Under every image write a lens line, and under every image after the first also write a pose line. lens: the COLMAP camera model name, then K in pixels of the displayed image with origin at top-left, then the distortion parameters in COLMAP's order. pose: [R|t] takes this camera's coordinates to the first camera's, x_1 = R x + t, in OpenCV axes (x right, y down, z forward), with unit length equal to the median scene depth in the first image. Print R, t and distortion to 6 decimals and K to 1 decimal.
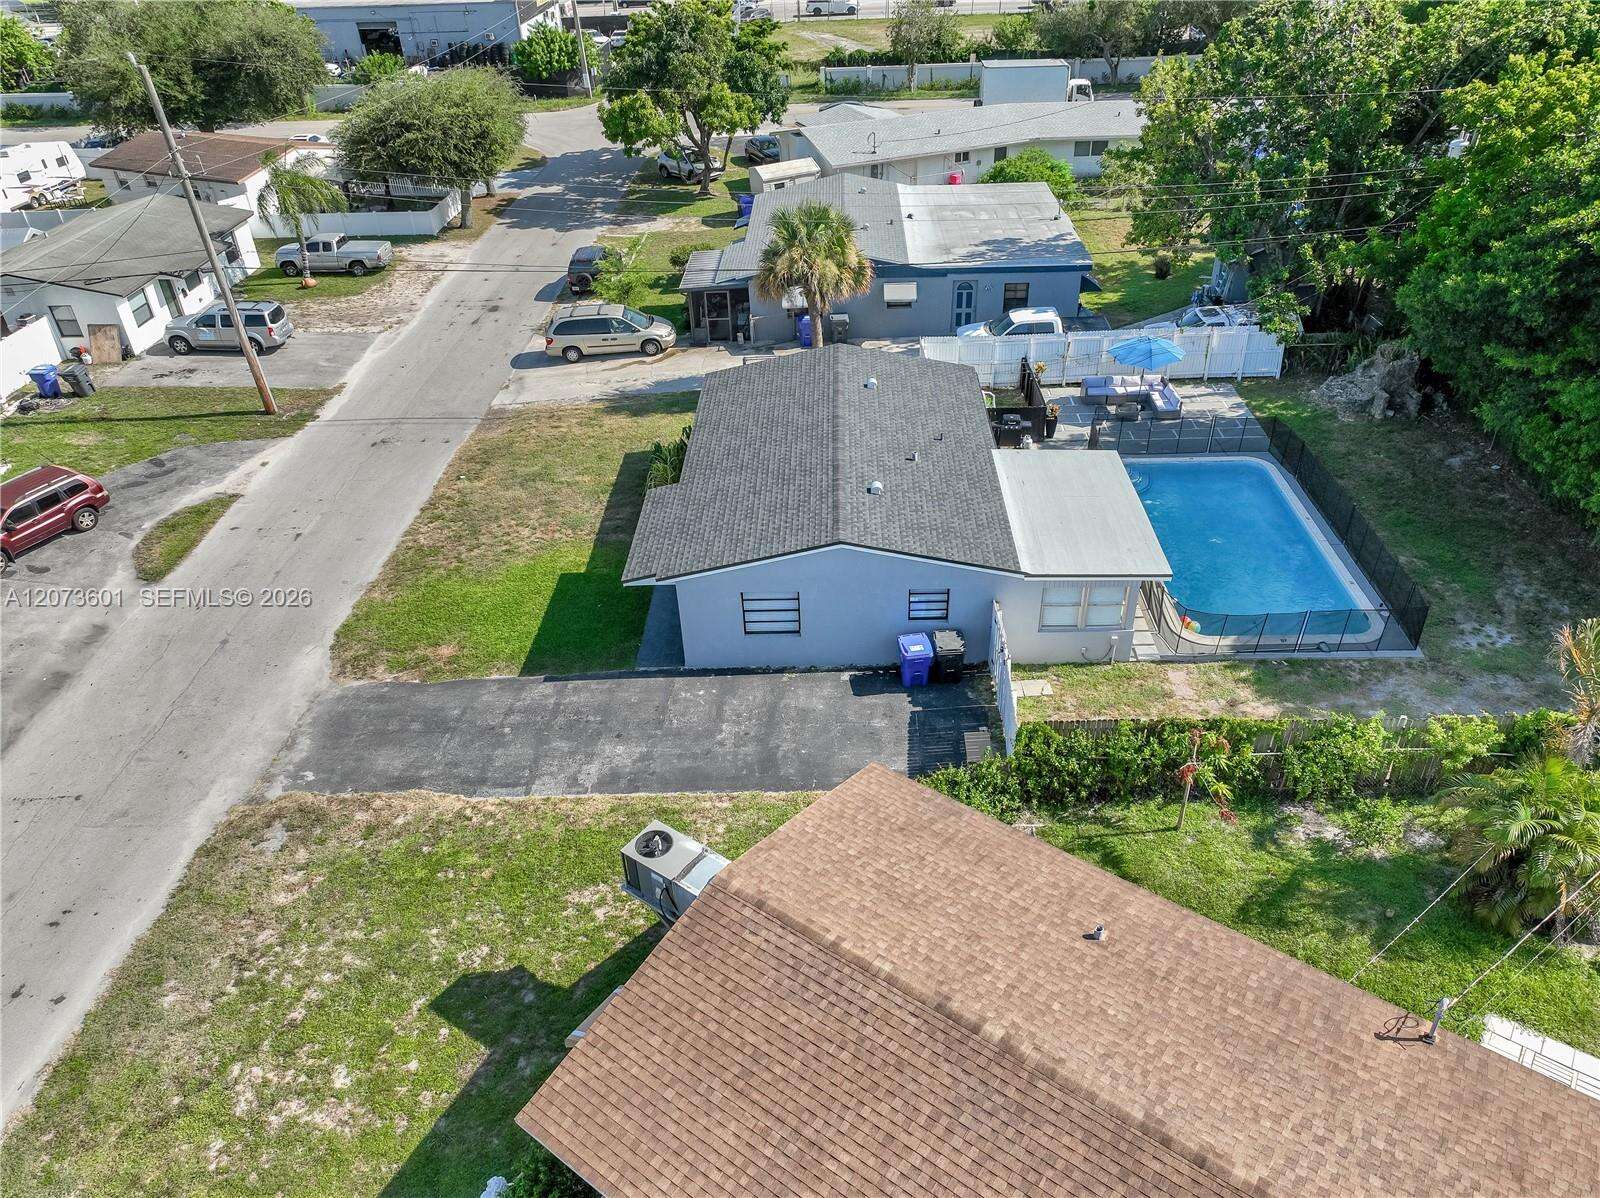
lens RADIAL K [[1122.4, 0, 806.2], [0, 1122.4, 600.4], [0, 0, 1]] dist [-0.004053, 0.020980]
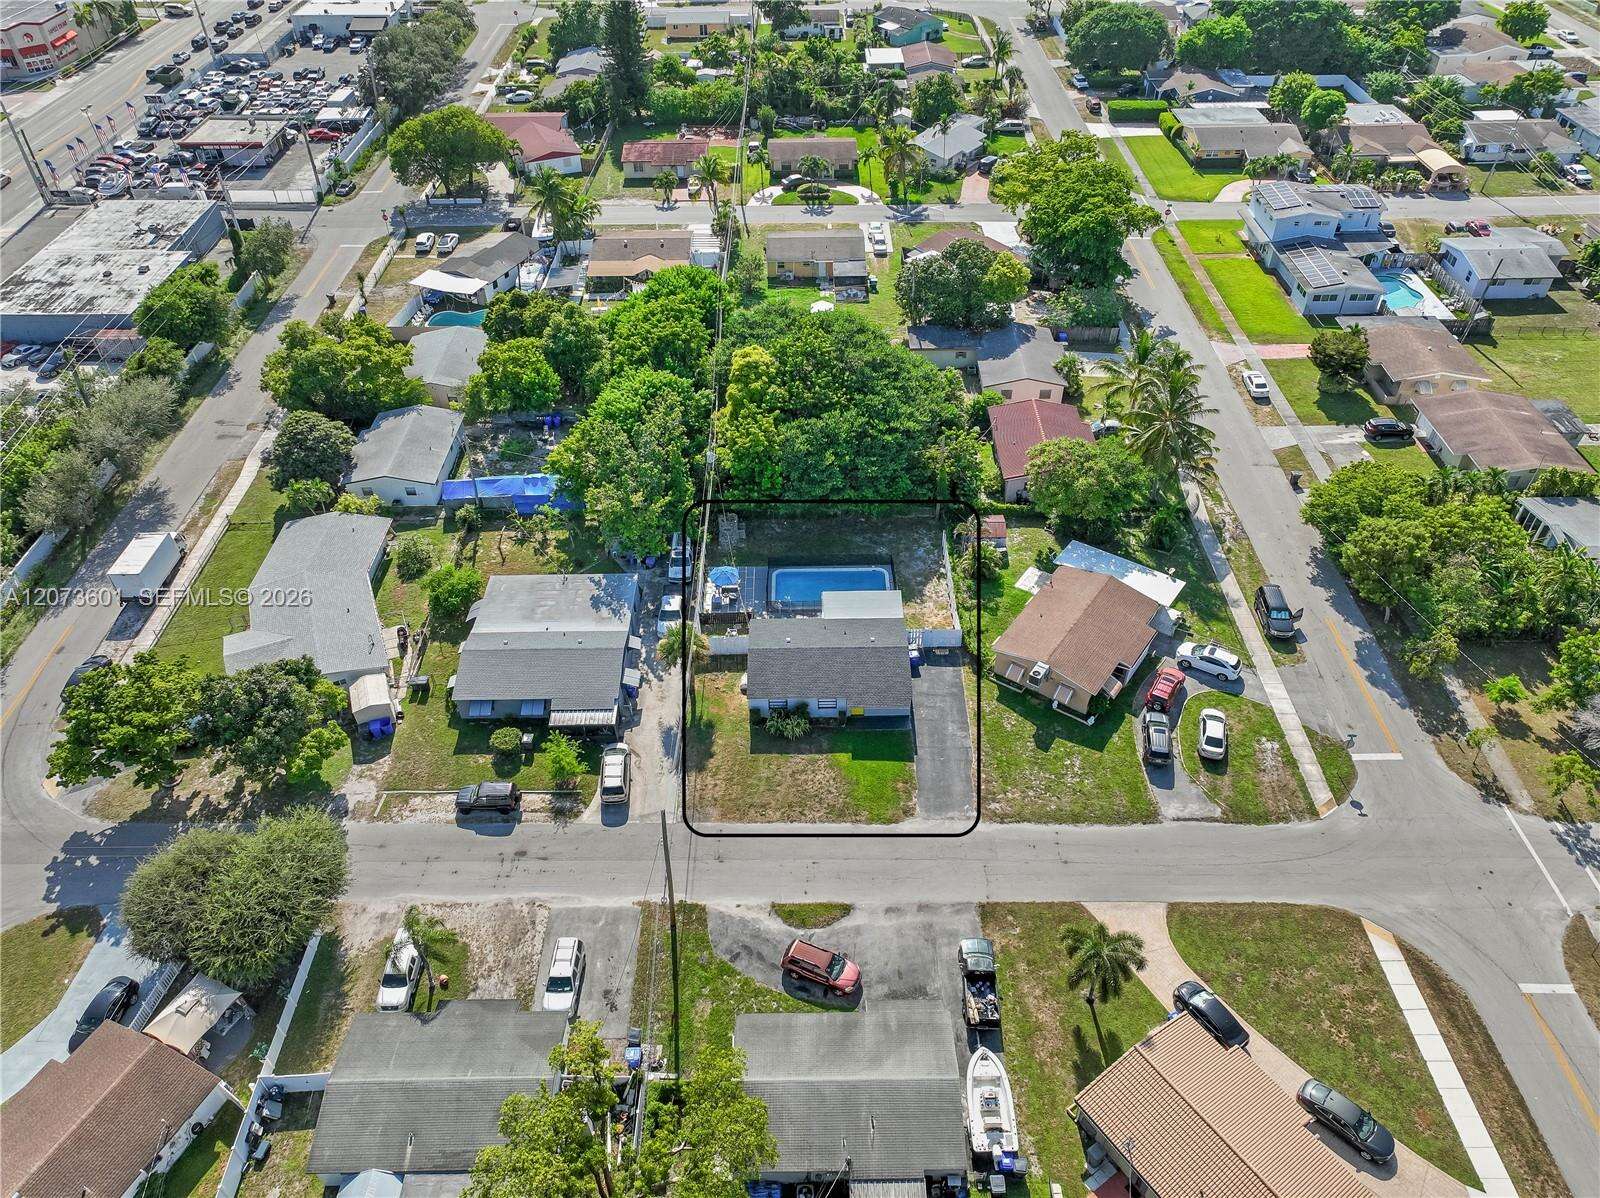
lens RADIAL K [[1122.4, 0, 806.2], [0, 1122.4, 600.4], [0, 0, 1]] dist [-0.004053, 0.020980]
pose [[-0.030256, -0.633780, 0.772921, -1.664765], [0.571794, 0.623277, 0.533458, -1.419518], [-0.819839, 0.458092, 0.343534, 0.031201]]
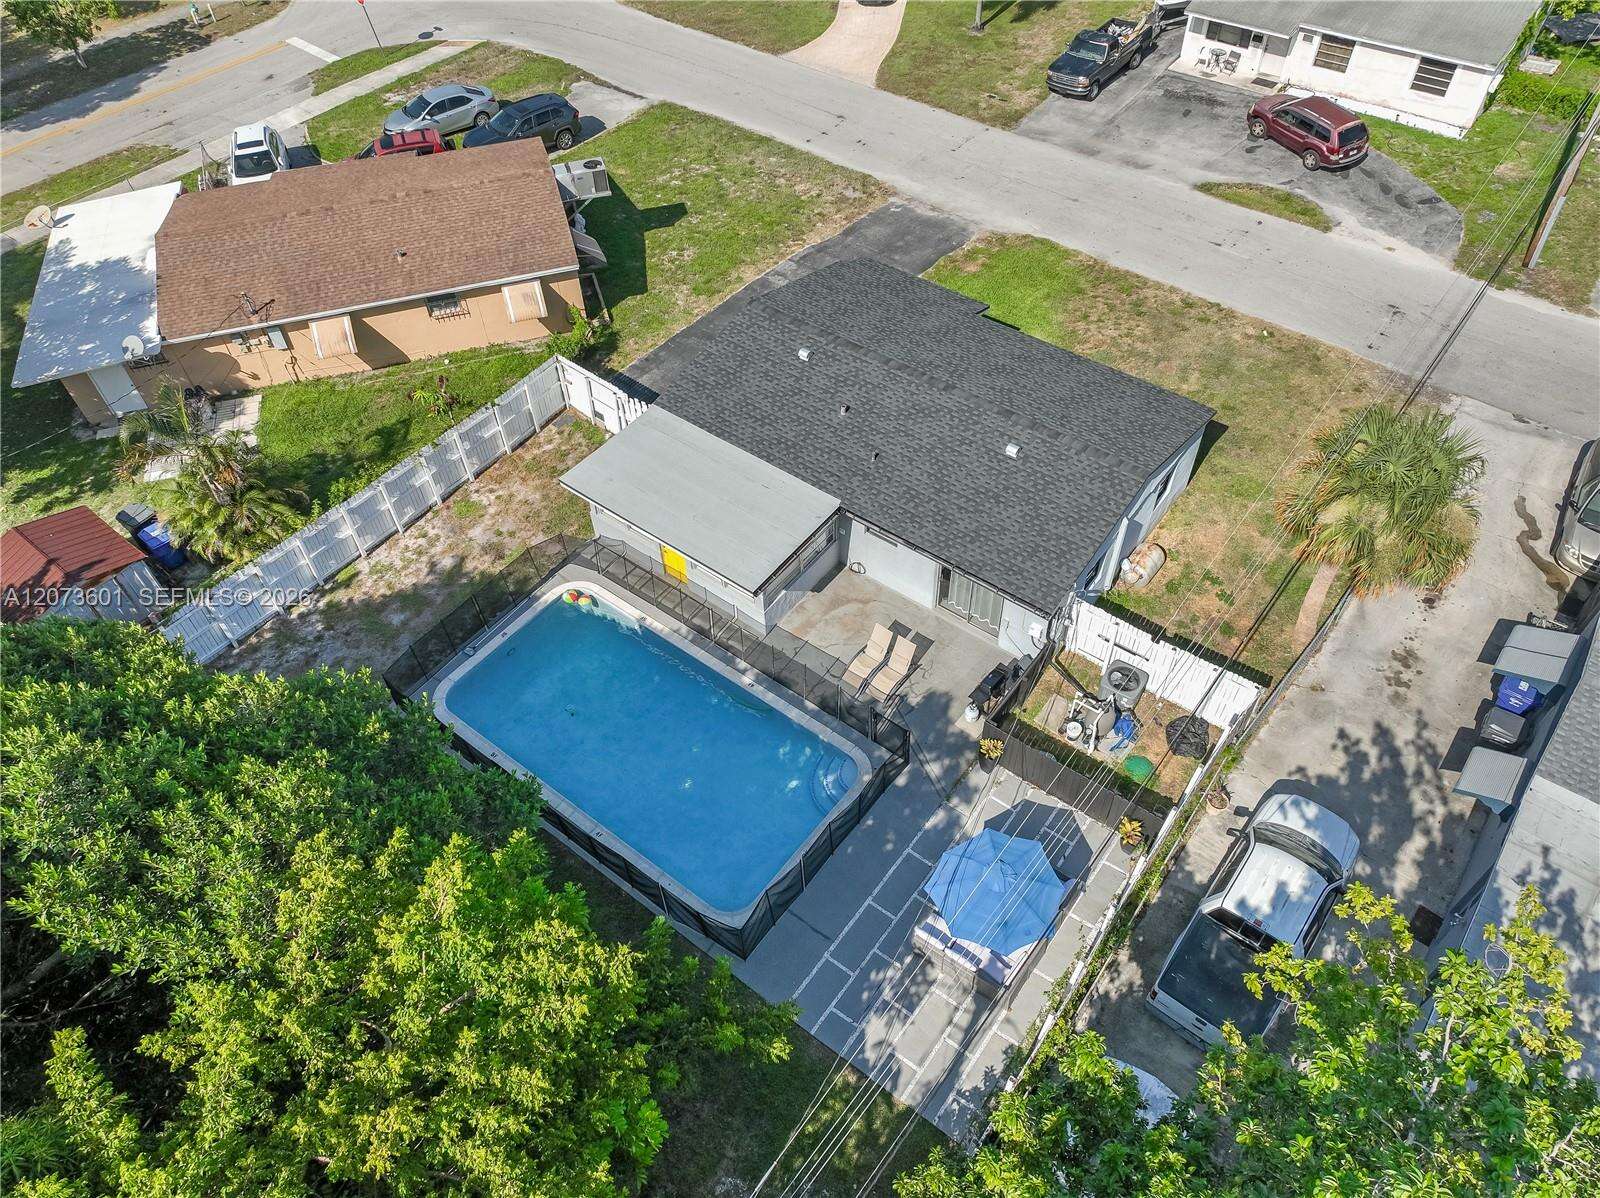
lens RADIAL K [[1122.4, 0, 806.2], [0, 1122.4, 600.4], [0, 0, 1]] dist [-0.004053, 0.020980]
pose [[-0.593070, 0.637340, -0.492002, 0.549911], [-0.414668, 0.282012, 0.865170, -0.714498], [0.690158, 0.717124, 0.097032, 0.790668]]
